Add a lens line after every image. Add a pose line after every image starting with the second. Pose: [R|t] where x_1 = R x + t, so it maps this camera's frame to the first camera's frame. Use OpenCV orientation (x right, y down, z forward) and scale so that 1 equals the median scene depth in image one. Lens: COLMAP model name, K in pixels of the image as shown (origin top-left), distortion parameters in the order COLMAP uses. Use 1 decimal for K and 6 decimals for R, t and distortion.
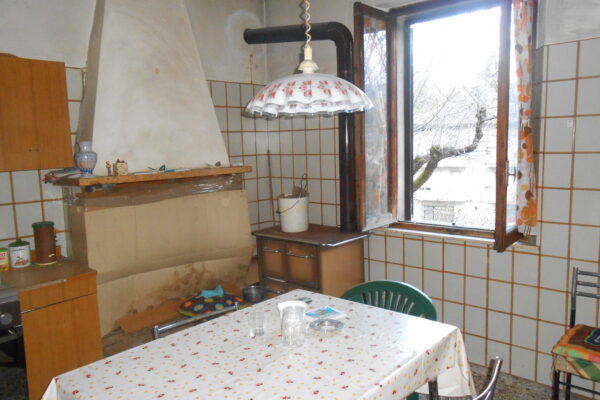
lens RADIAL K [[470.2, 0, 300.4], [0, 470.2, 199.8], [0, 0, 1]] dist [-0.028235, 0.039368]
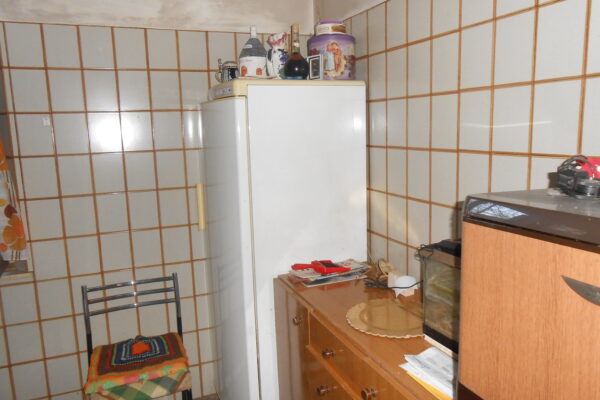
lens RADIAL K [[470.2, 0, 300.7], [0, 470.2, 198.9], [0, 0, 1]] dist [-0.028235, 0.039368]
pose [[0.439053, -0.123319, 0.889958, 0.007403], [0.130280, 0.988805, 0.072744, -0.024882], [-0.888966, 0.084005, 0.450204, 0.216585]]
